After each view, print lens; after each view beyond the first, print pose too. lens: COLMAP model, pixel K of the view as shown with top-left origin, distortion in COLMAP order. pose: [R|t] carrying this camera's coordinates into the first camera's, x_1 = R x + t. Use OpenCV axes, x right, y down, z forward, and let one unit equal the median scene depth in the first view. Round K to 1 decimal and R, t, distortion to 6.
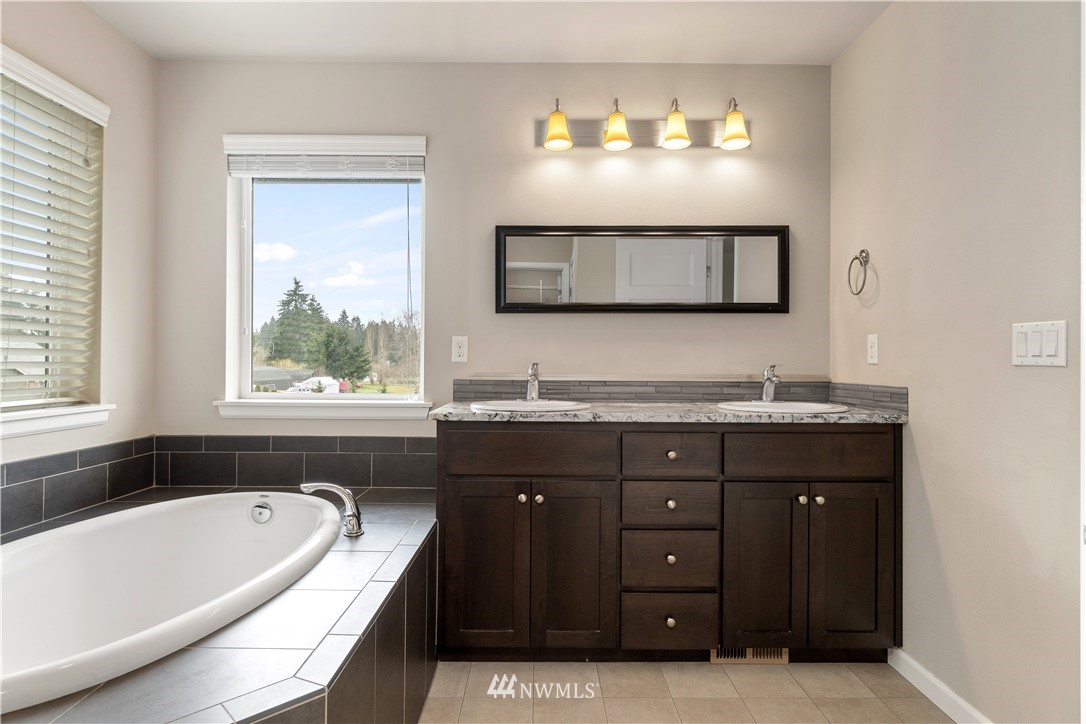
lens RADIAL K [[600.2, 0, 543.6], [0, 600.2, 358.6], [0, 0, 1]] dist [-0.000599, 0.000161]
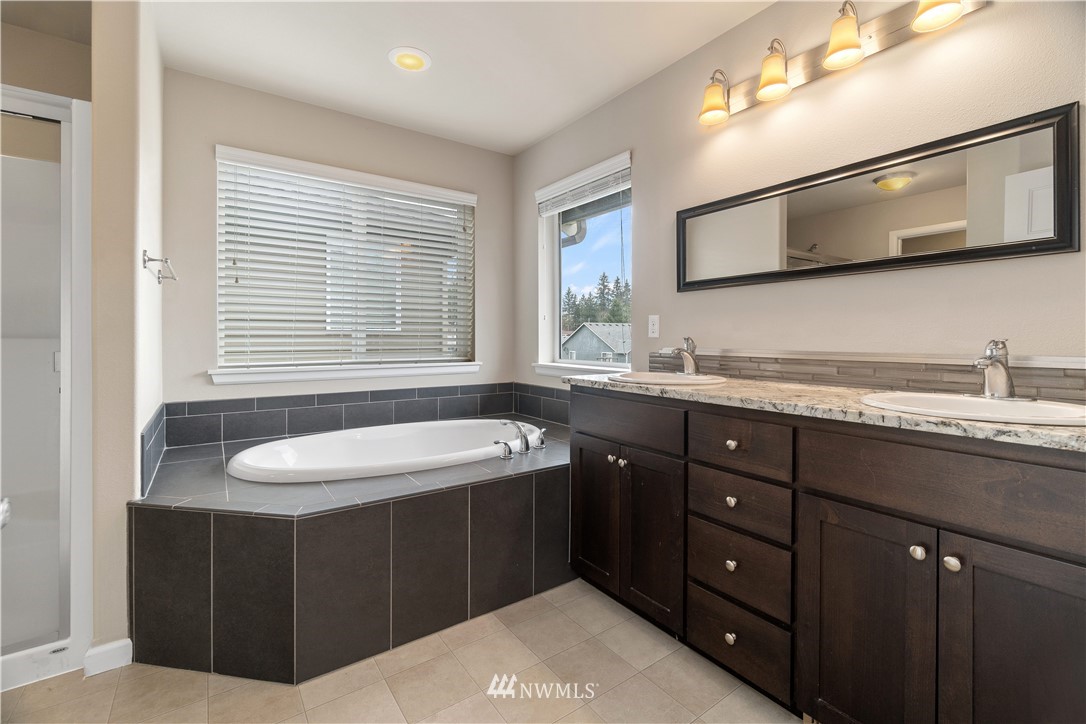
lens RADIAL K [[475.6, 0, 546.7], [0, 475.6, 338.7], [0, 0, 1]] dist [-0.002148, 0.000041]
pose [[0.578389, -0.001893, -0.815759, 0.511909], [0.004100, 0.999991, 0.000586, 0.006898], [0.815751, -0.003683, 0.578392, 0.326167]]
